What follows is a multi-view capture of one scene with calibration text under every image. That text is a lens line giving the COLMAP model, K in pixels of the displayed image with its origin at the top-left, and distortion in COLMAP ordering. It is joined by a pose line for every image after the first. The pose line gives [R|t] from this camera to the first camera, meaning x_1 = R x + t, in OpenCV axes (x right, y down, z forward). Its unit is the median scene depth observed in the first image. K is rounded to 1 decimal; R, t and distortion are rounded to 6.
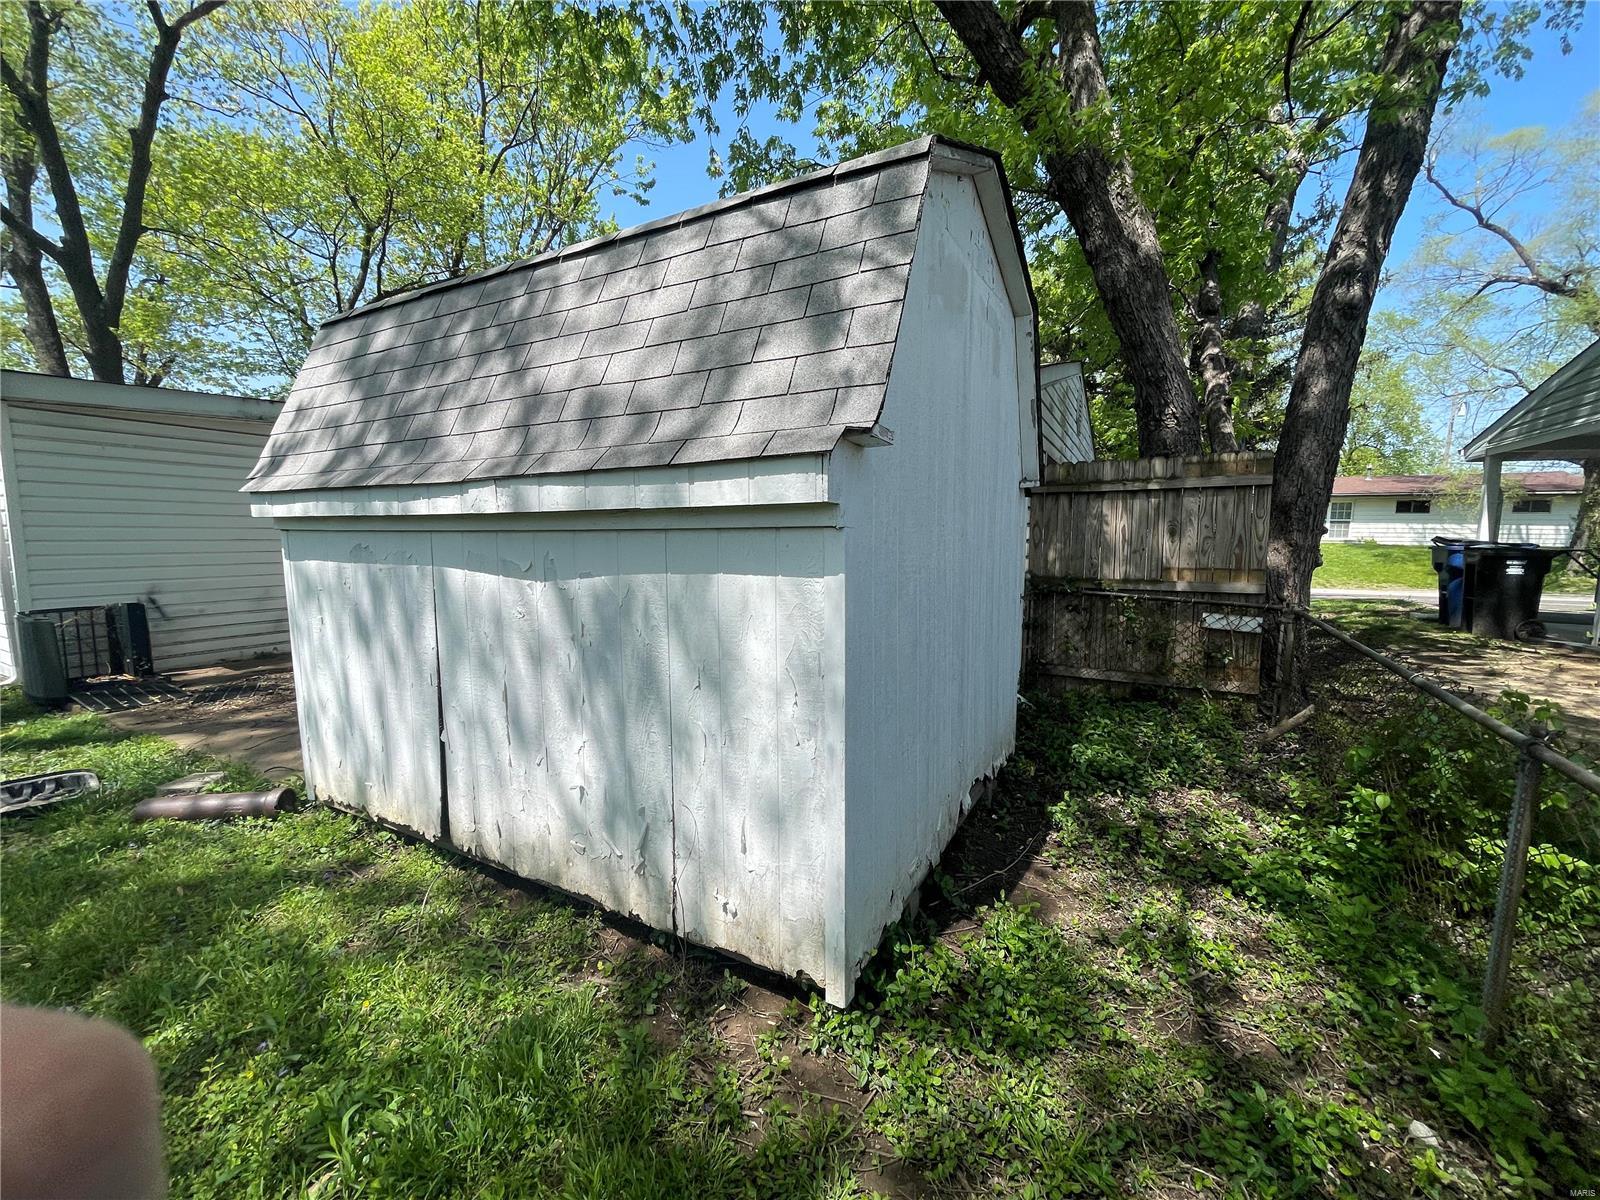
lens RADIAL K [[644.9, 0, 816.6], [0, 644.9, 600.5], [0, 0, 1]] dist [-0.001244, -0.000148]
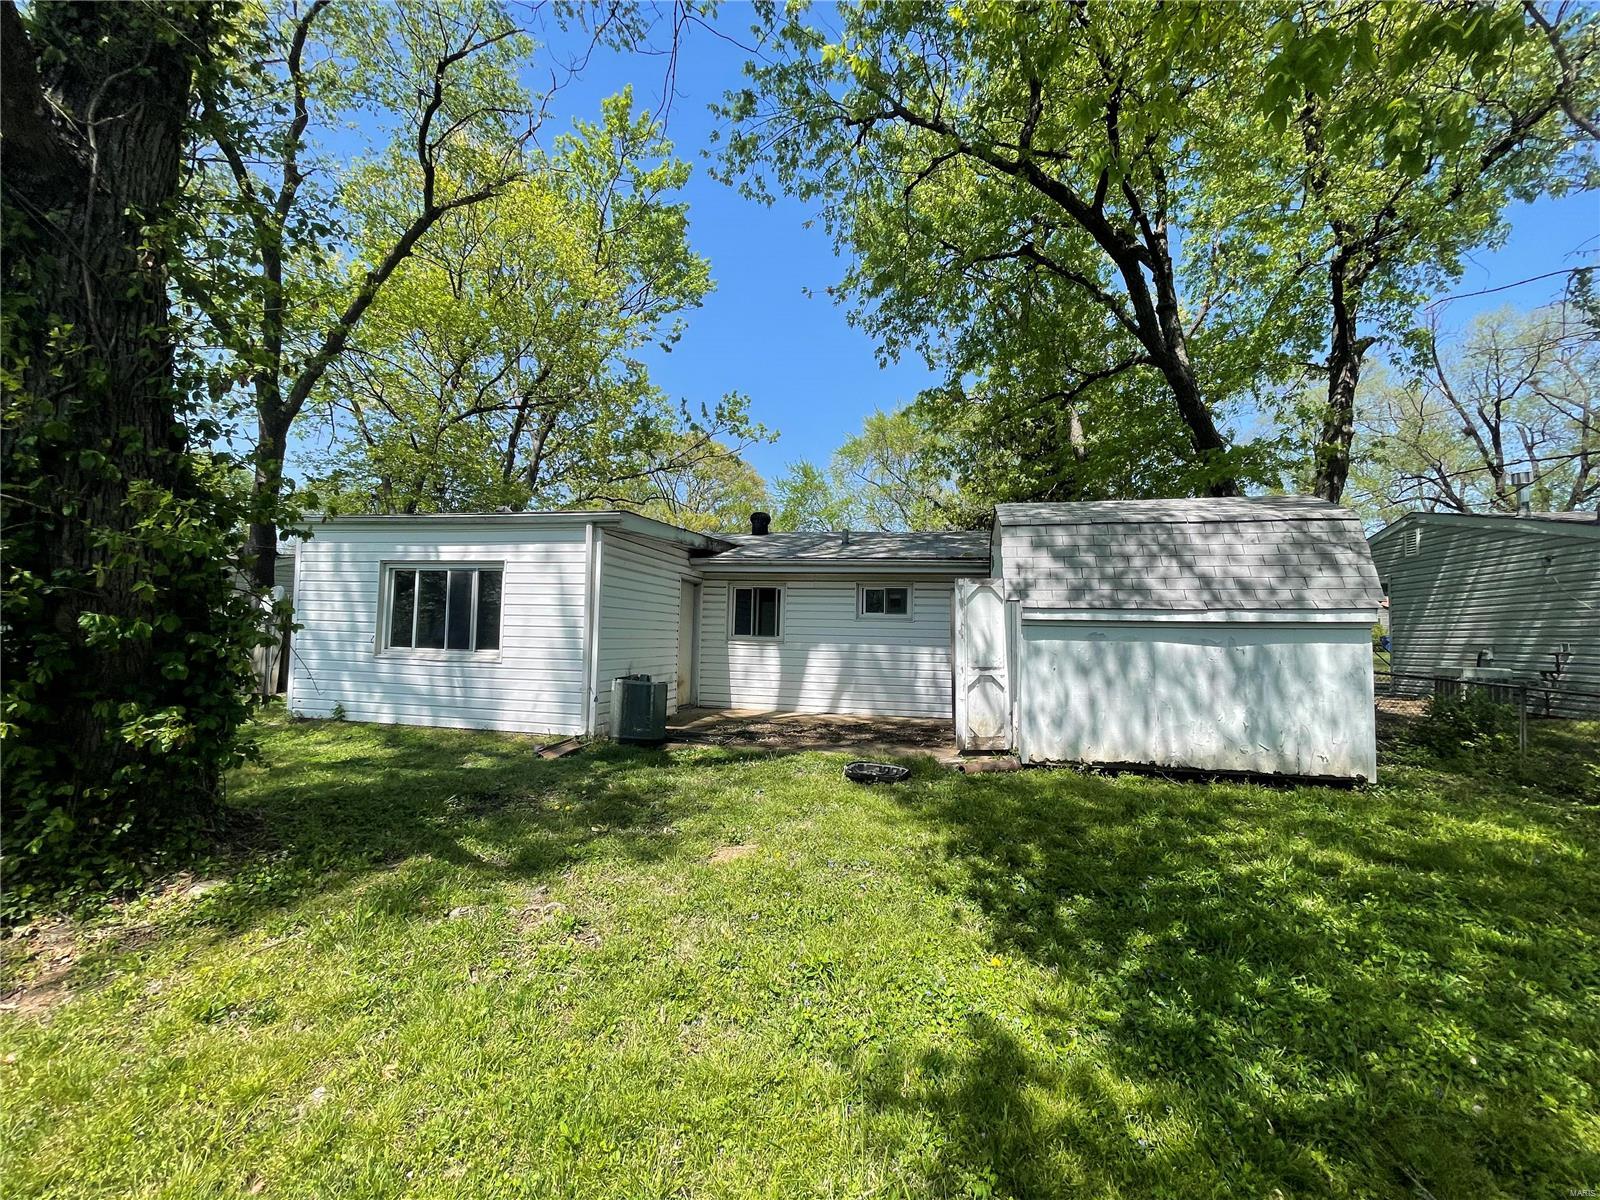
lens RADIAL K [[635.6, 0, 800.0], [0, 635.6, 600.0], [0, 0, 1]] dist [-0.001196, 0.000022]
pose [[0.965342, 0.034954, 0.258635, -2.690092], [0.004181, 0.988793, -0.149238, 0.156796], [-0.260953, 0.145147, 0.954377, -1.035230]]
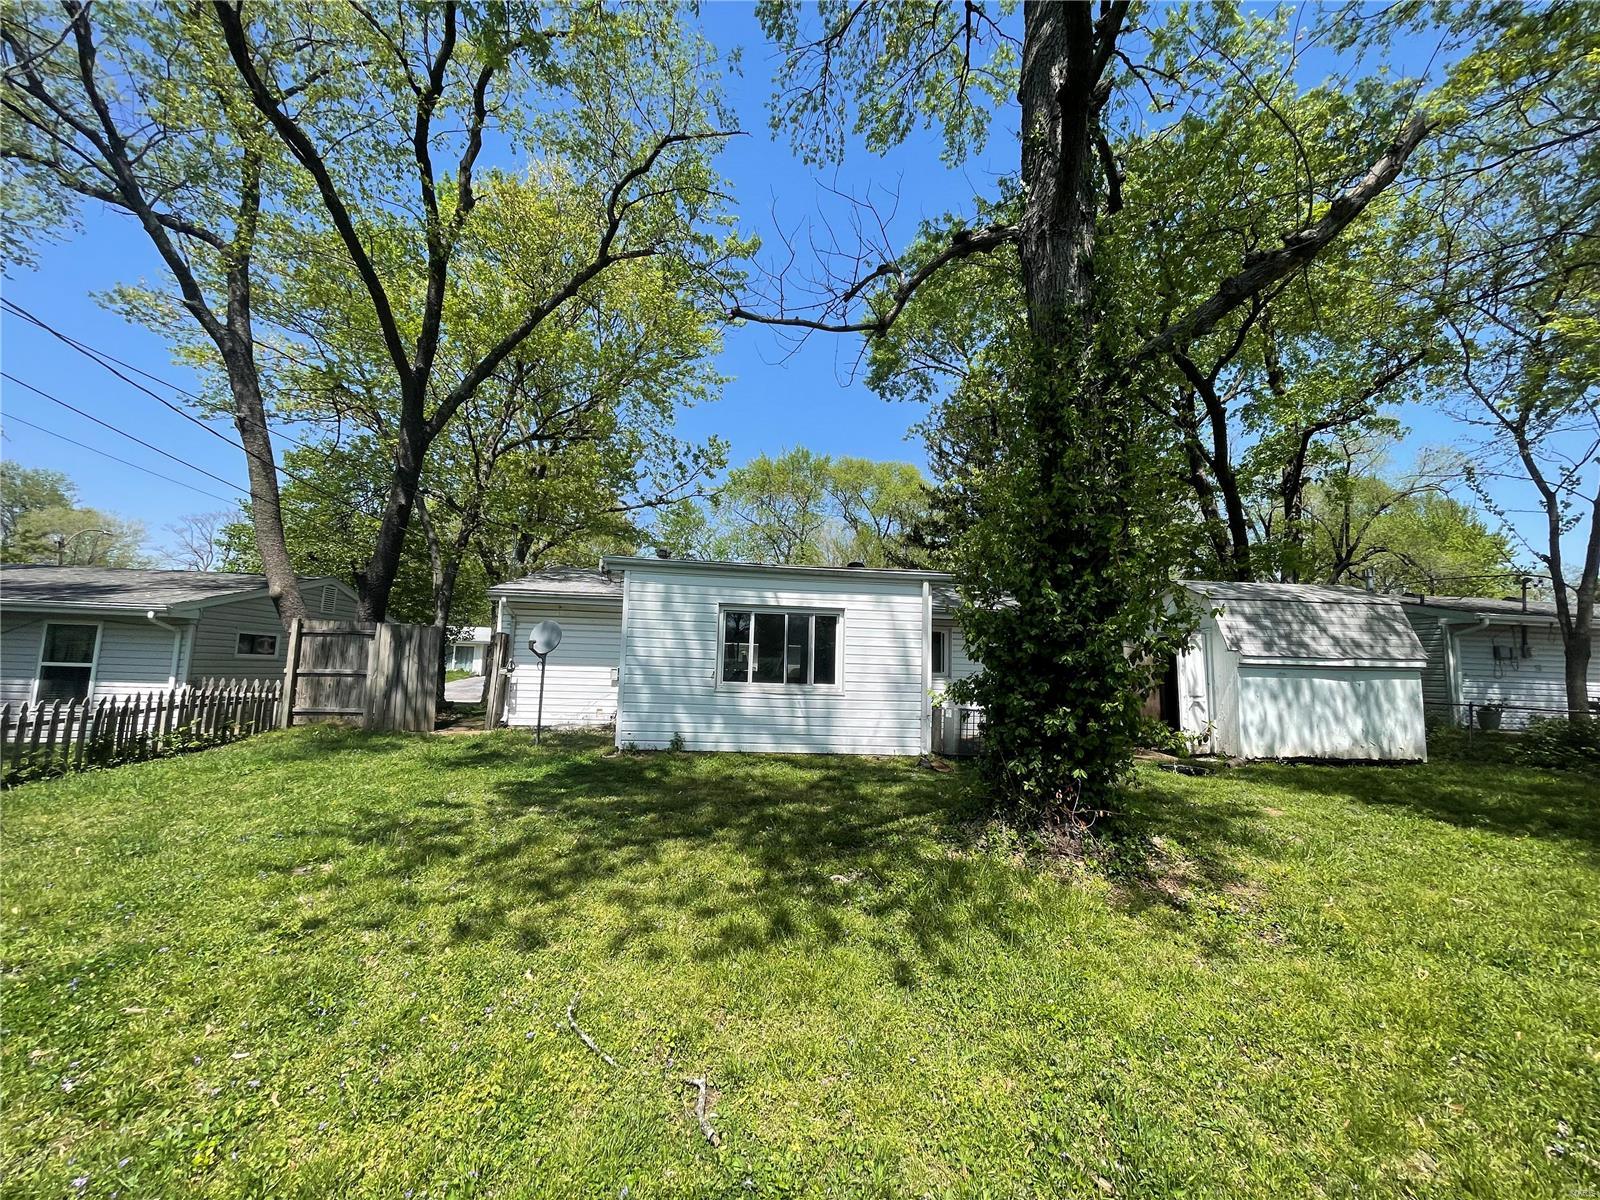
lens RADIAL K [[635.6, 0, 800.0], [0, 635.6, 600.0], [0, 0, 1]] dist [-0.001196, 0.000022]
pose [[0.843951, 0.081043, 0.530263, -5.578382], [0.026040, 0.981166, -0.191402, 0.145684], [-0.535788, 0.175342, 0.825946, -0.601546]]
